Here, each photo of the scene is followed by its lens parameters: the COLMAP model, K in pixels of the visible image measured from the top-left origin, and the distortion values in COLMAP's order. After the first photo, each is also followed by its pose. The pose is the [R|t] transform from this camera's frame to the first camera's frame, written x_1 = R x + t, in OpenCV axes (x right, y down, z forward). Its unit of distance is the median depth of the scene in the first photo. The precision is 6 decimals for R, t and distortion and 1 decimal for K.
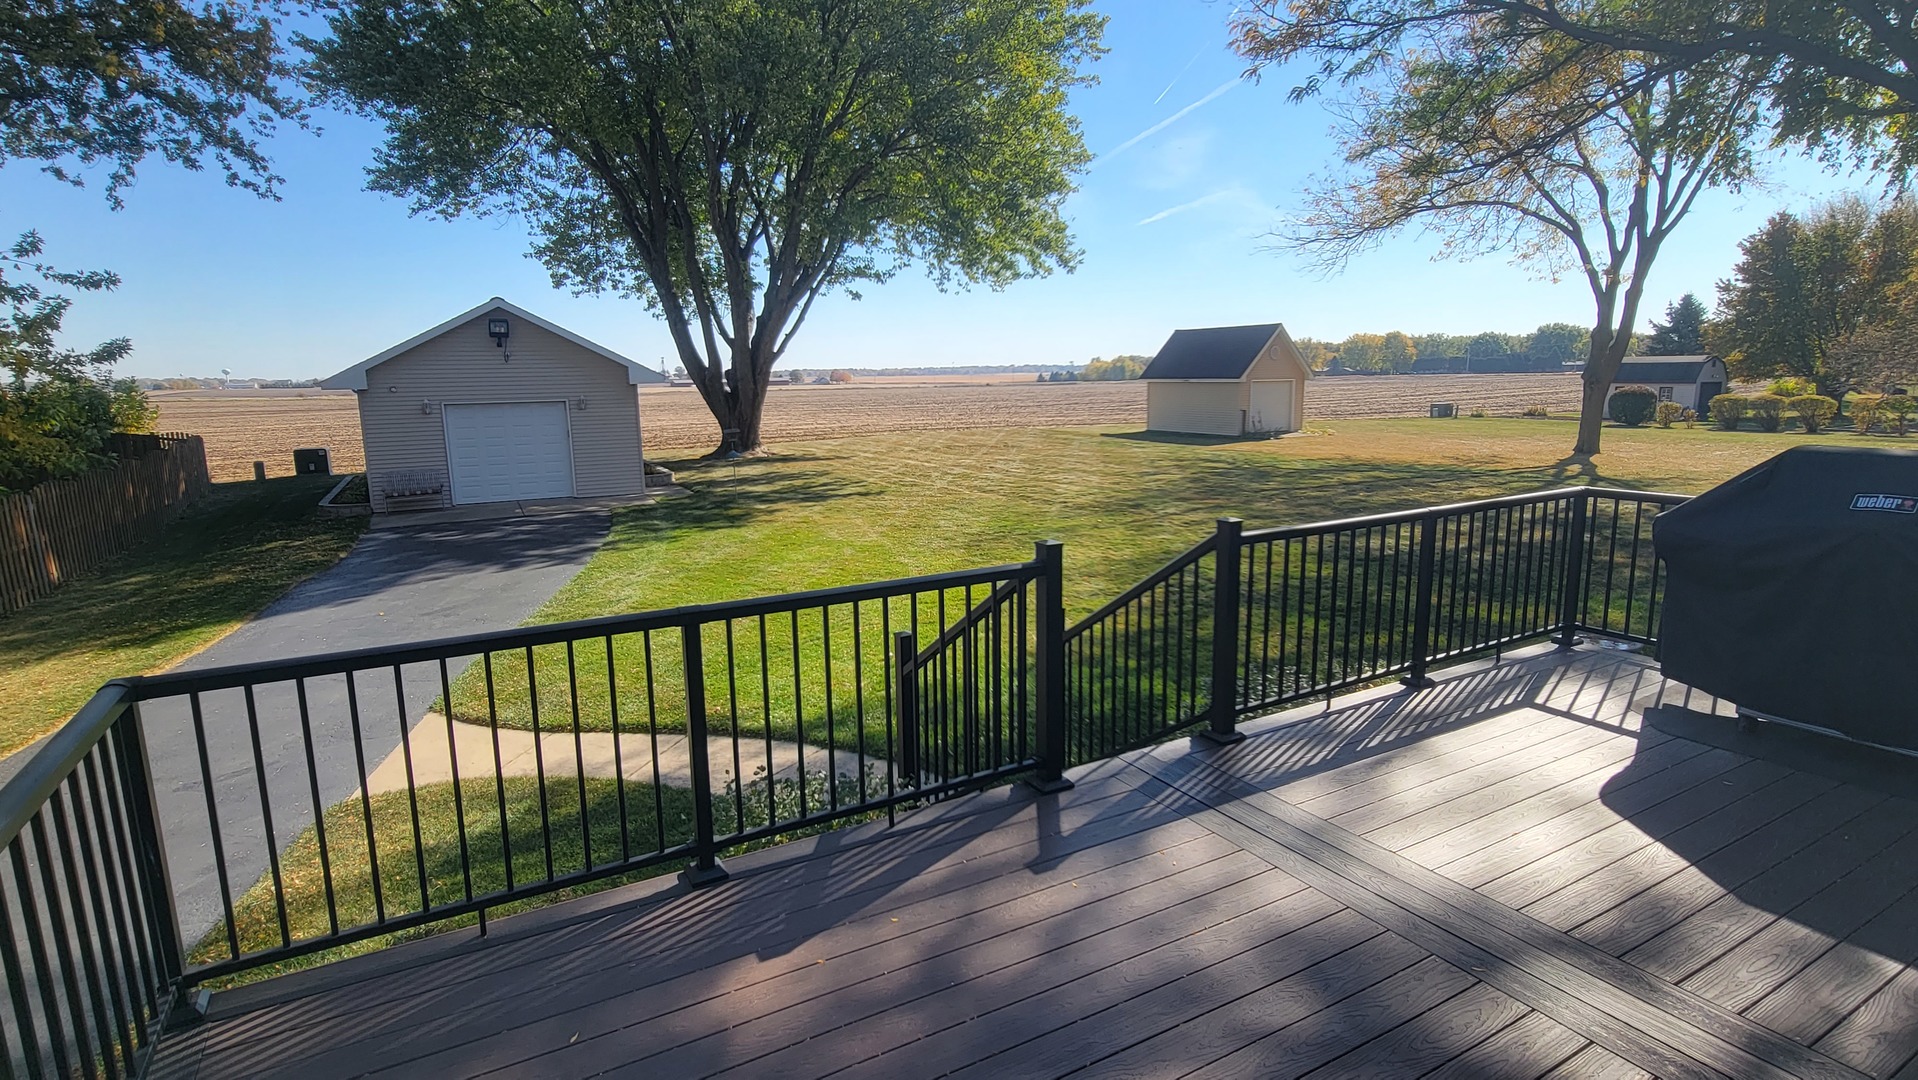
lens RADIAL K [[949.8, 0, 952.7], [0, 949.8, 544.7], [0, 0, 1]] dist [0.002549, 0.002808]
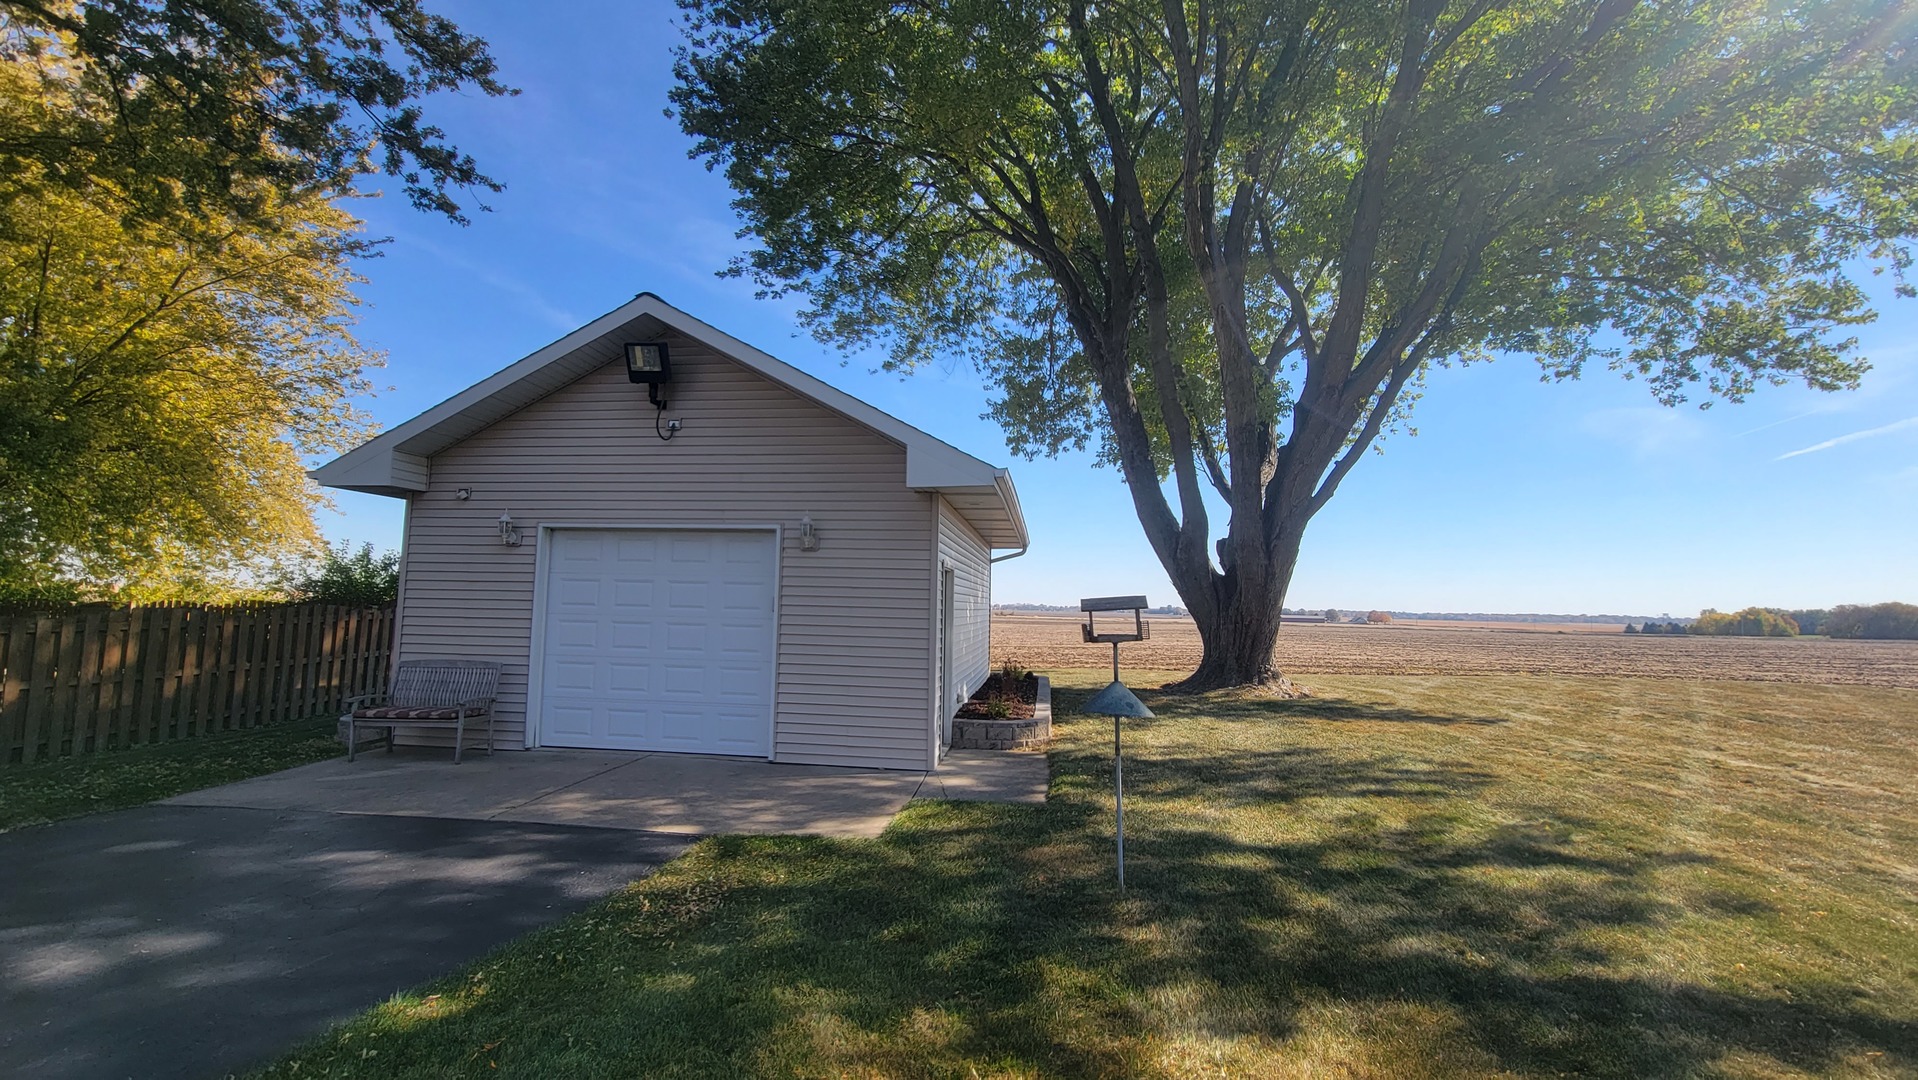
lens RADIAL K [[785.3, 0, 944.5], [0, 785.3, 530.5], [0, 0, 1]] dist [0.003332, -0.000411]
pose [[0.815560, -0.023863, -0.578181, -0.098238], [-0.136659, 0.962946, -0.232508, -0.054958], [0.562305, 0.268638, 0.782078, 0.529276]]
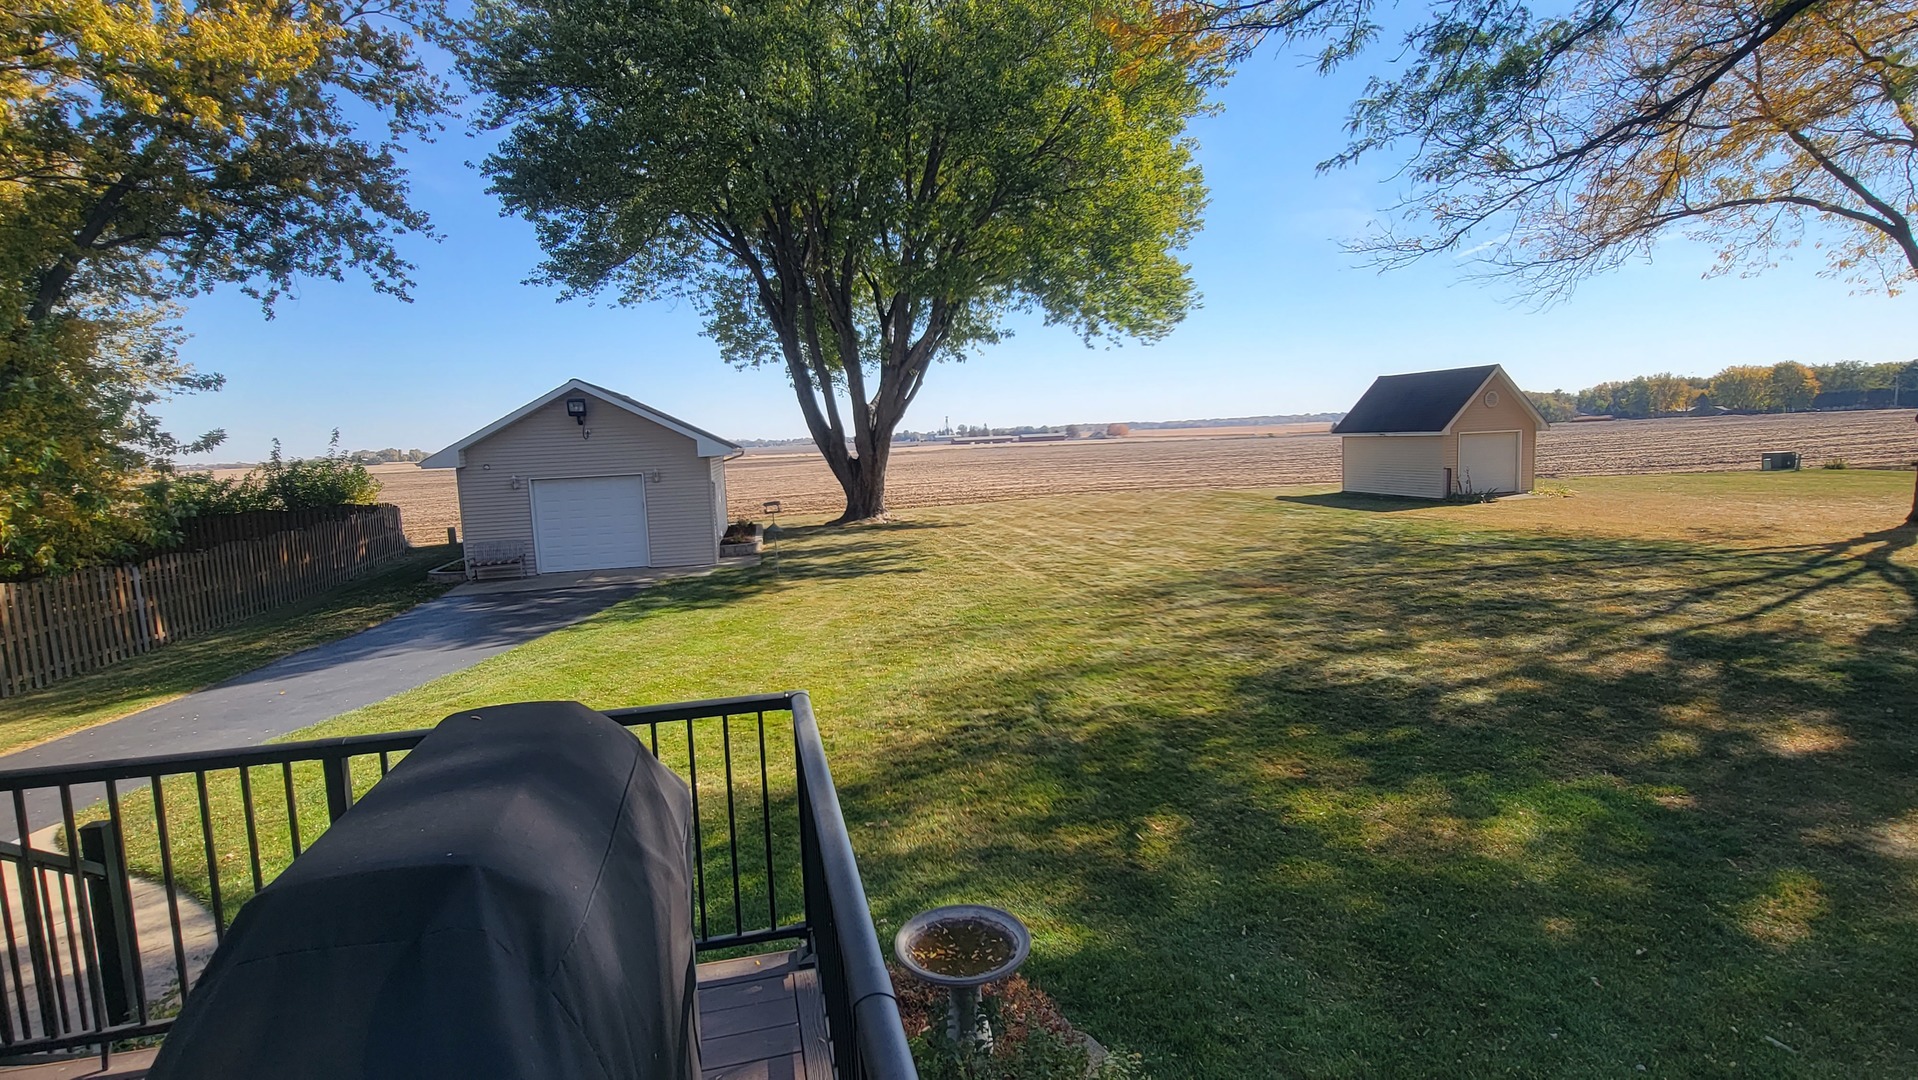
lens RADIAL K [[949.8, 0, 951.2], [0, 949.8, 544.0], [0, 0, 1]] dist [0.002549, 0.002808]
pose [[0.956387, 0.010577, -0.291909, 0.150319], [-0.027214, 0.998224, -0.052990, -0.020579], [0.290831, 0.058623, 0.954977, 0.079374]]
